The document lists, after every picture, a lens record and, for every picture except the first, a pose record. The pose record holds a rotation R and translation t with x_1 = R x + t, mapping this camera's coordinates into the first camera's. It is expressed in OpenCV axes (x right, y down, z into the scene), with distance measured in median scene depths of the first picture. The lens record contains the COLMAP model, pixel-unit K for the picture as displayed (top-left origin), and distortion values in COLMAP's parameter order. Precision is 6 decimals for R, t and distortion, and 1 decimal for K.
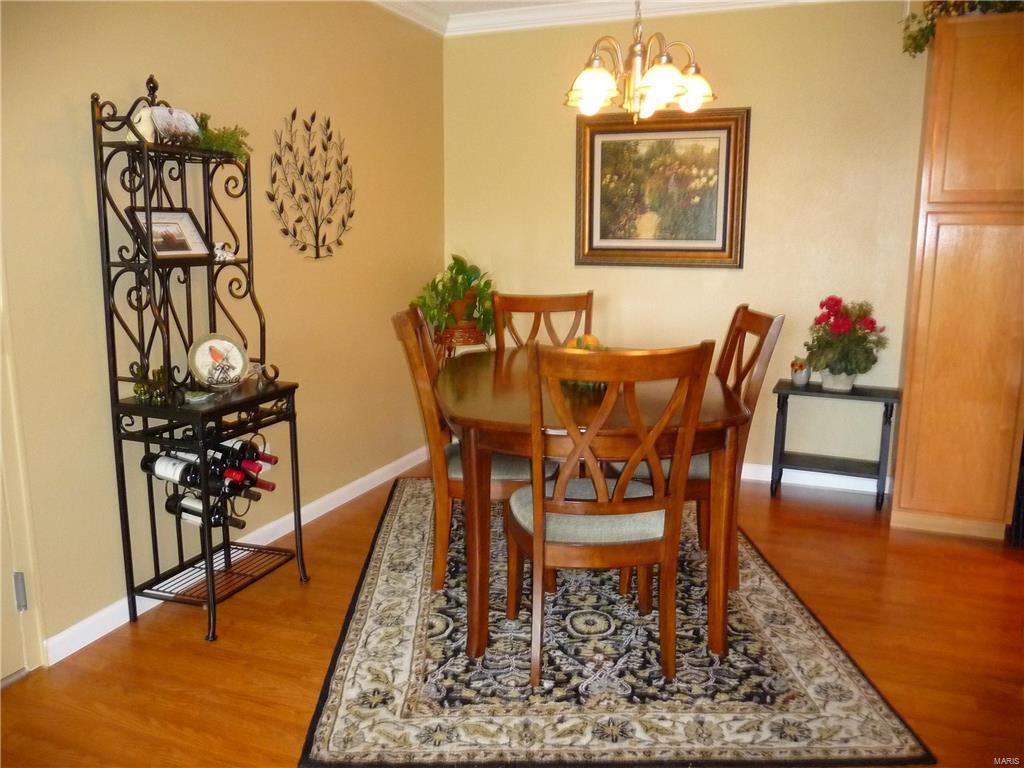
lens RADIAL K [[874.1, 0, 509.4], [0, 874.1, 383.2], [0, 0, 1]] dist [-0.009689, -0.003167]
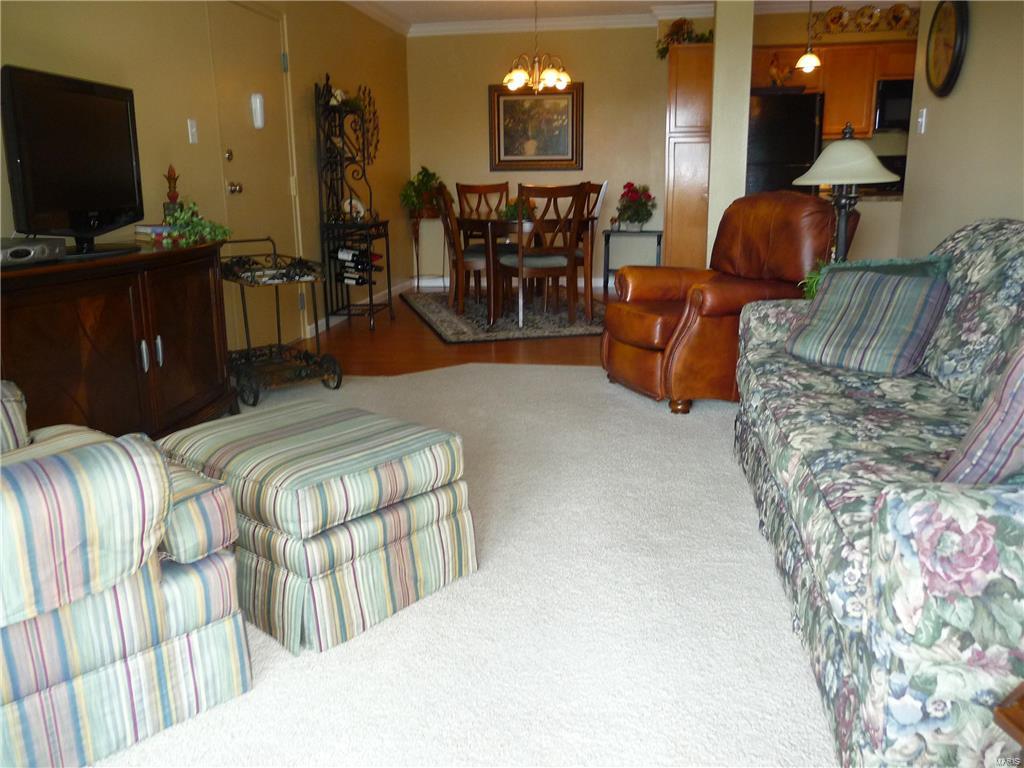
lens RADIAL K [[874.1, 0, 513.6], [0, 874.1, 385.9], [0, 0, 1]] dist [-0.009689, -0.003167]
pose [[0.977037, -0.064599, 0.203041, -0.297675], [0.051439, 0.996259, 0.069445, 0.198720], [-0.206768, -0.057406, 0.976704, -0.849750]]
